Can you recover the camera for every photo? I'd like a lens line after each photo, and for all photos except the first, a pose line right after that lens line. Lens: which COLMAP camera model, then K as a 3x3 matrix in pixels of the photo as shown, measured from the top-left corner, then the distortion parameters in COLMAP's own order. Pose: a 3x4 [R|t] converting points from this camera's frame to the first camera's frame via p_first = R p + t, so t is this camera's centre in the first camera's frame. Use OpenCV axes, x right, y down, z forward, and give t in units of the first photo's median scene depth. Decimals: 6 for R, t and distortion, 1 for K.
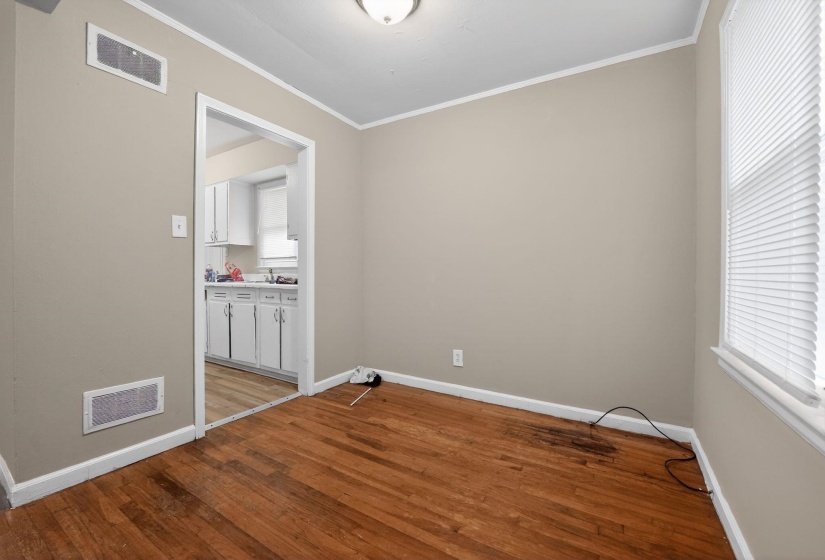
lens RADIAL K [[336.6, 0, 412.5], [0, 336.6, 280.0], [0, 0, 1]] dist [-0.025973, -0.000027]
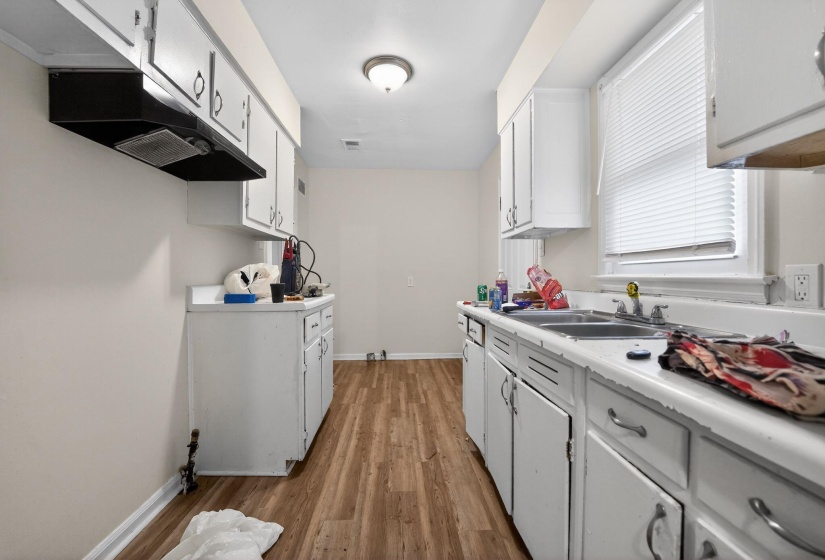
lens RADIAL K [[344.4, 0, 414.2], [0, 344.4, 272.5], [0, 0, 1]] dist [-0.022911, 0.000196]
pose [[0.564714, -0.004216, -0.825276, -0.417638], [-0.016057, 0.999742, -0.016094, -0.056461], [0.825130, 0.022340, 0.564500, 0.987292]]
